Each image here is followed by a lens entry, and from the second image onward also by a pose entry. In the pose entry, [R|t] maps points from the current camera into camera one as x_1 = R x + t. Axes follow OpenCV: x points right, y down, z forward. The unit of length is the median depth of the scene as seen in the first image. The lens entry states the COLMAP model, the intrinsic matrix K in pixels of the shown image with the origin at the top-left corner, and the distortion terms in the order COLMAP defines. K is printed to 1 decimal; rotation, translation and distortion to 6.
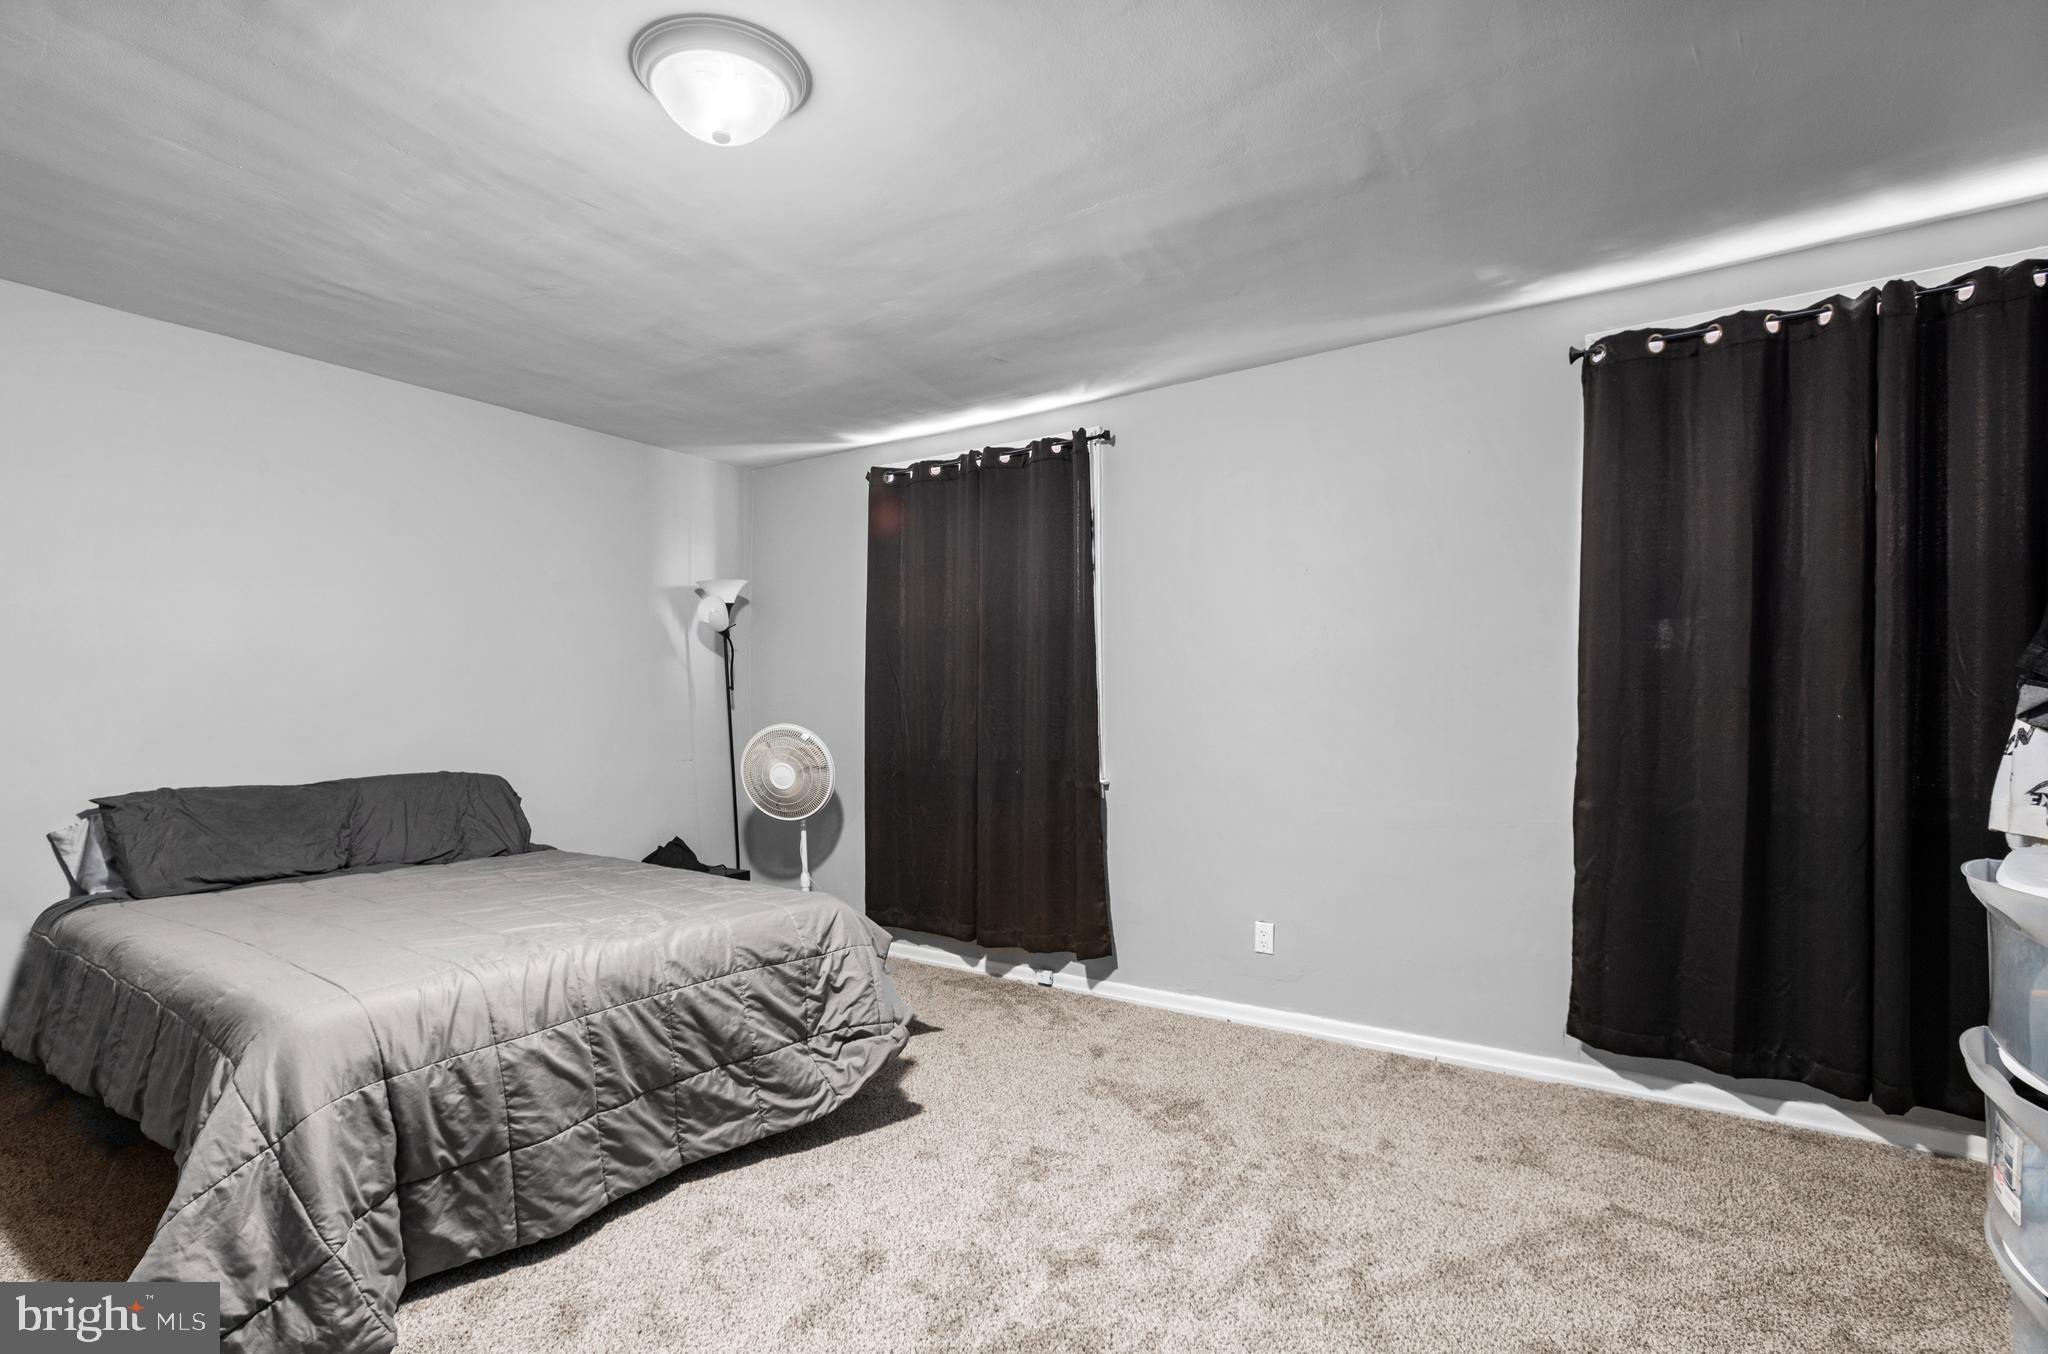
lens RADIAL K [[987.6, 0, 954.8], [0, 987.6, 696.5], [0, 0, 1]] dist [0.013807, -0.000188]
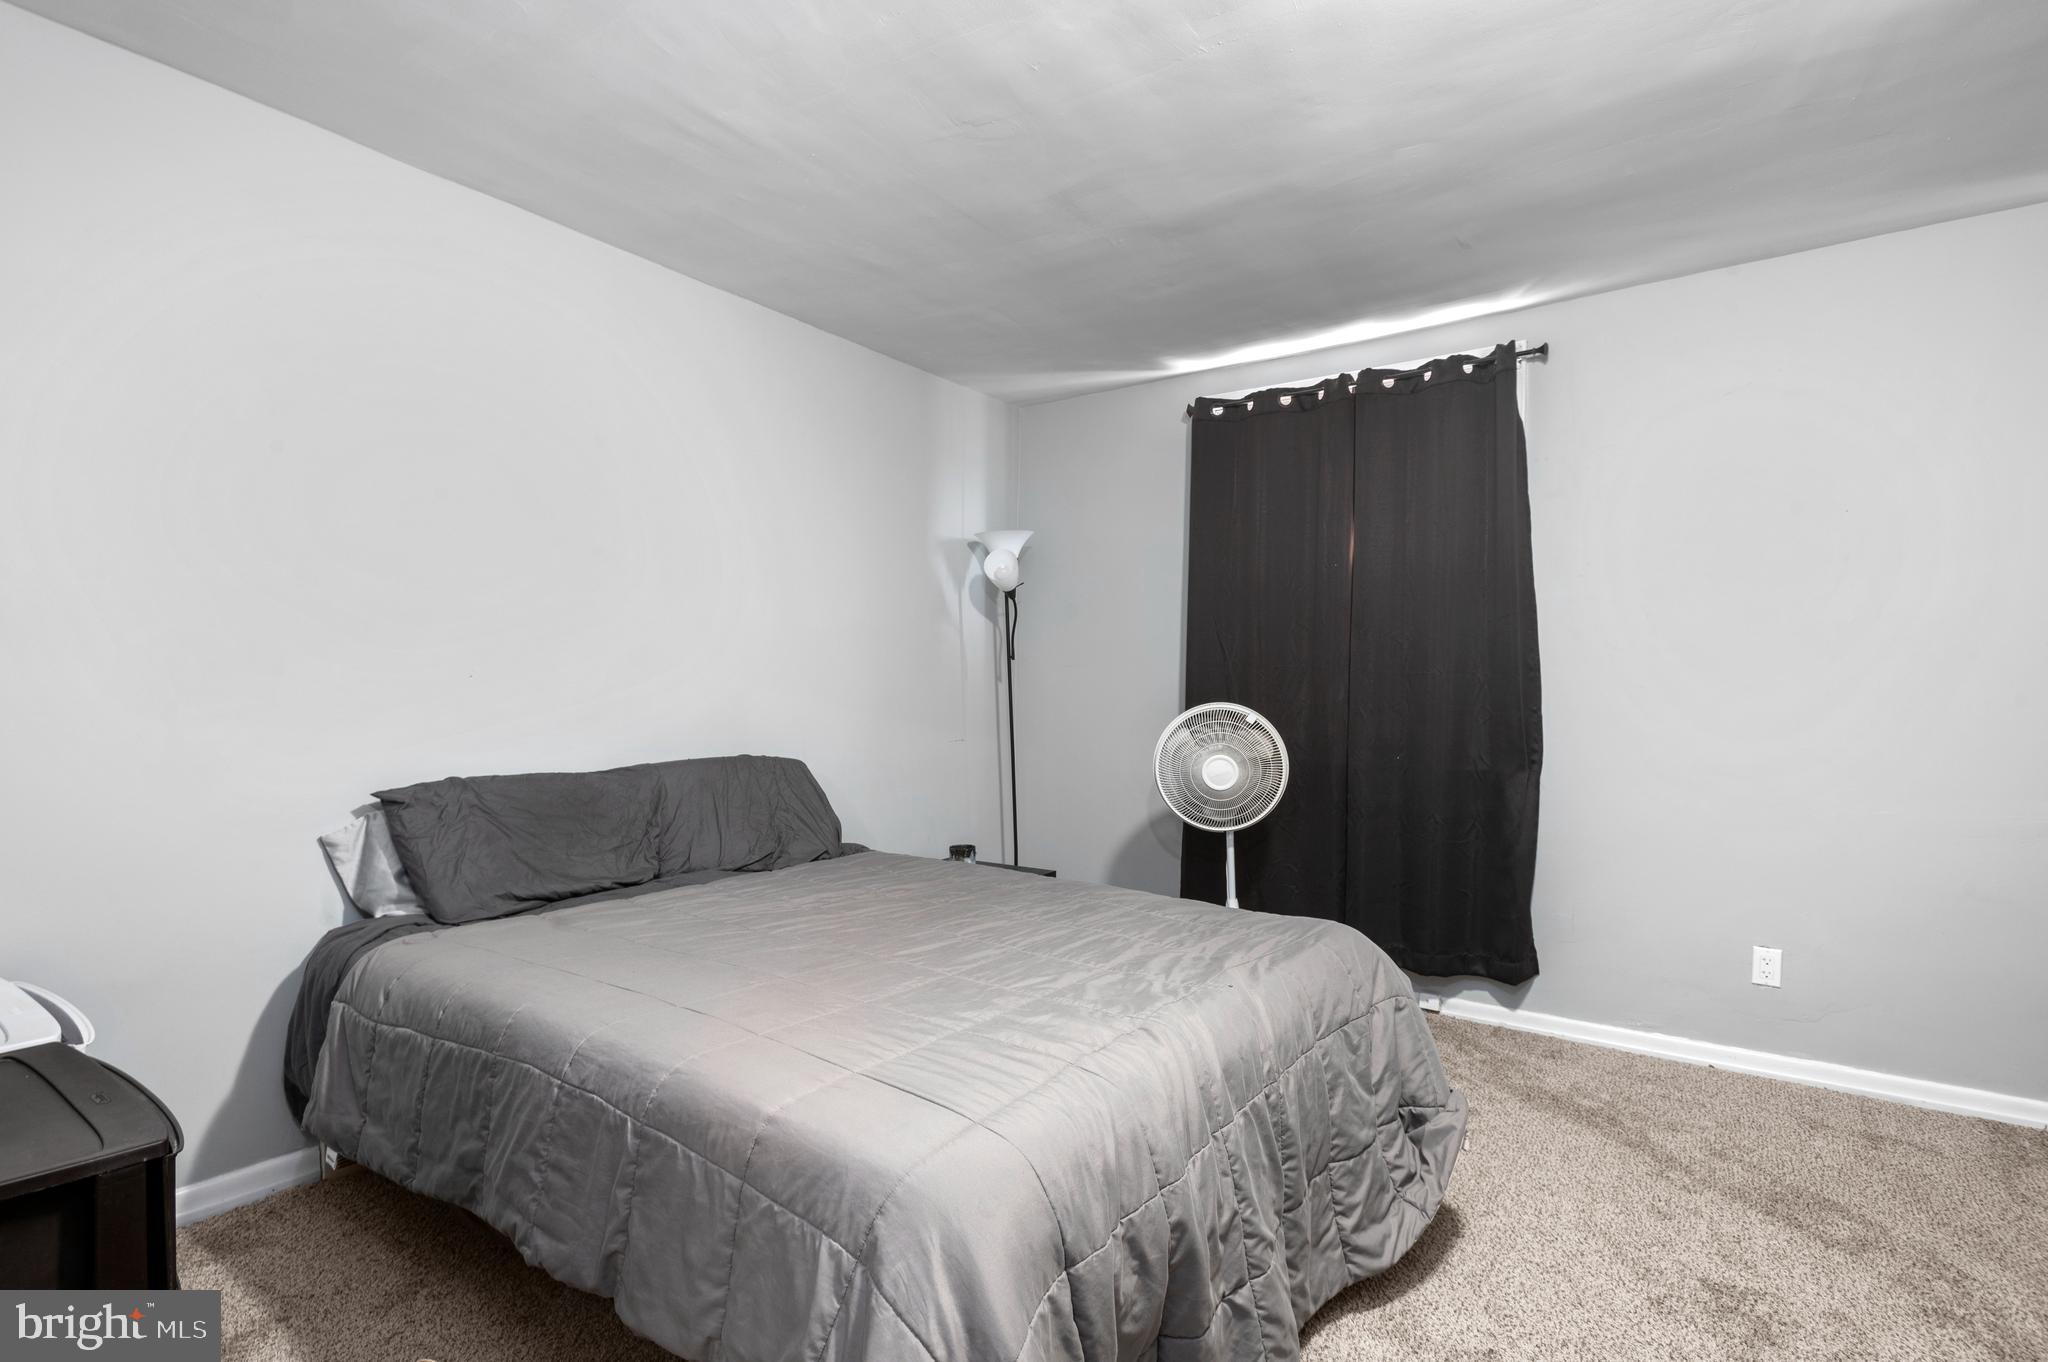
lens RADIAL K [[987.6, 0, 1029.0], [0, 987.6, 683.6], [0, 0, 1]] dist [0.013807, -0.000188]
pose [[0.999975, 0.005695, 0.004178, -0.311105], [-0.005743, 0.999917, 0.011553, 0.006131], [-0.004112, -0.011577, 0.999925, 0.198660]]
